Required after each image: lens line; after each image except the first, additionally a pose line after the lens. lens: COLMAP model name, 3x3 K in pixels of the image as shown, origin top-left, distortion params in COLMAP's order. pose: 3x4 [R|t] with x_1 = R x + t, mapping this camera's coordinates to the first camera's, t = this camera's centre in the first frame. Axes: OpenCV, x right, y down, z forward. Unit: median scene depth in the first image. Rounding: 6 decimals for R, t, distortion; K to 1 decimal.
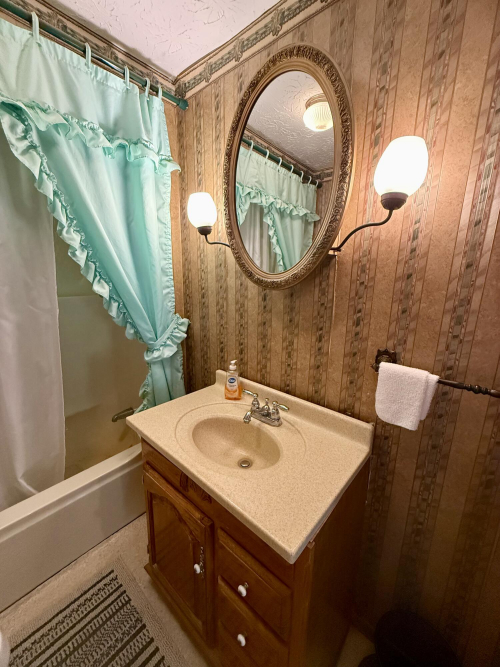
lens RADIAL K [[268.7, 0, 254.6], [0, 268.7, 332.1], [0, 0, 1]] dist [0.000276, -0.000777]
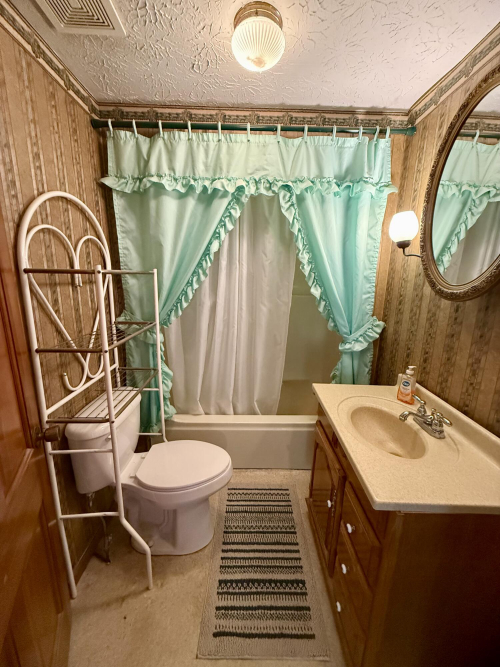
lens RADIAL K [[268.7, 0, 248.9], [0, 268.7, 334.7], [0, 0, 1]] dist [0.000276, -0.000777]
pose [[0.653554, 0.170565, -0.737411, 0.286122], [-0.173684, 0.982076, 0.073223, 0.022708], [0.736683, 0.080221, 0.671464, -0.199909]]
